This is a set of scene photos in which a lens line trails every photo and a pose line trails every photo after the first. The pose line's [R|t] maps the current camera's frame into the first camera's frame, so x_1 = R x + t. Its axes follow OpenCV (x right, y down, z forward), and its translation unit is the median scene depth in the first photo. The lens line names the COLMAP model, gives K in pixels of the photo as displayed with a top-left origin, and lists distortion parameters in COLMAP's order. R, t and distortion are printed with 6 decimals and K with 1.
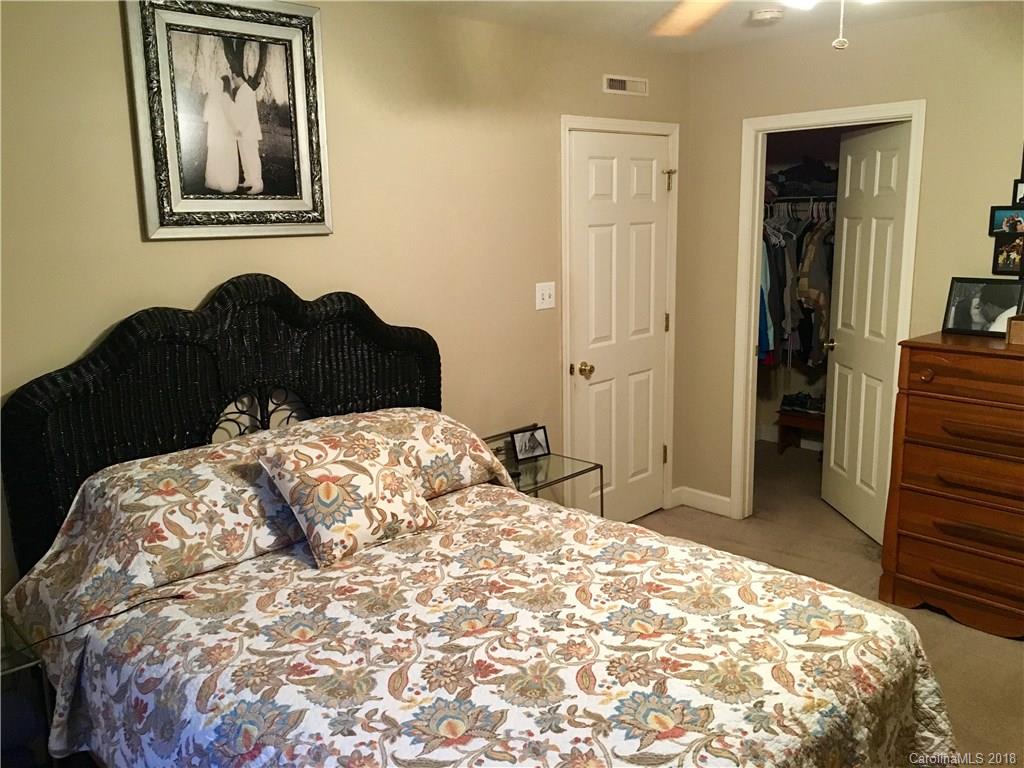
lens RADIAL K [[864.1, 0, 513.4], [0, 864.1, 380.8], [0, 0, 1]] dist [0.069552, -0.088718]
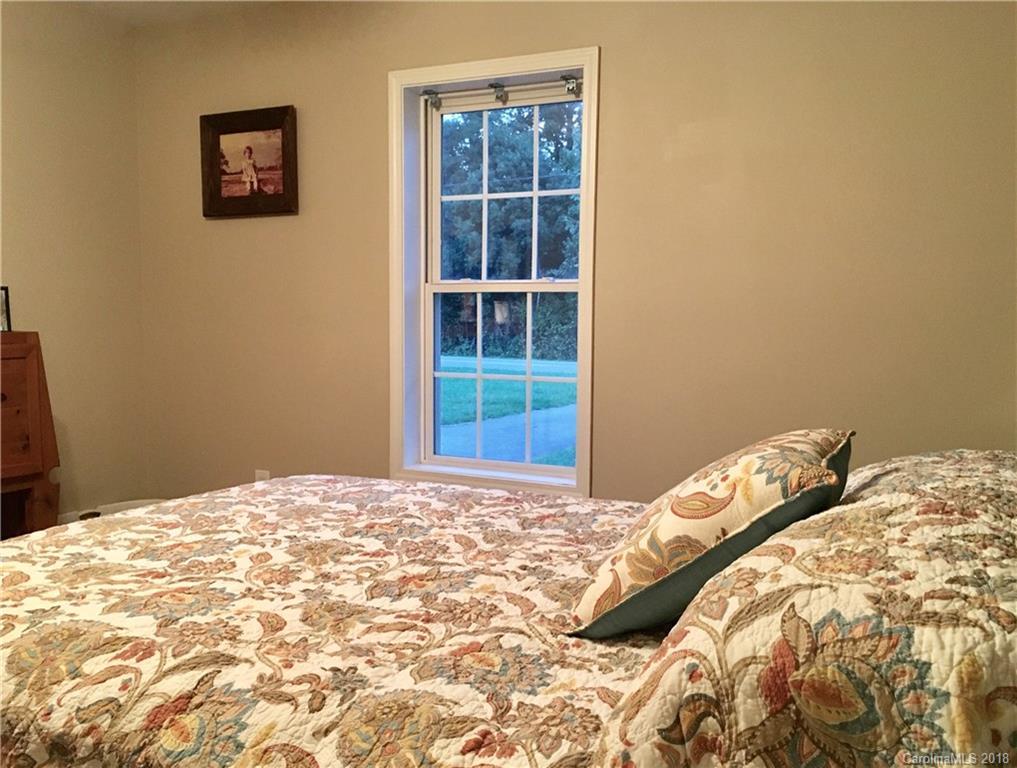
lens RADIAL K [[858.2, 0, 509.9], [0, 858.2, 380.8], [0, 0, 1]] dist [0.069552, -0.088718]
pose [[-0.922409, 0.062288, -0.381159, 0.145589], [-0.070607, 0.943080, 0.324984, -0.114024], [0.379706, 0.326680, -0.865508, 1.508259]]
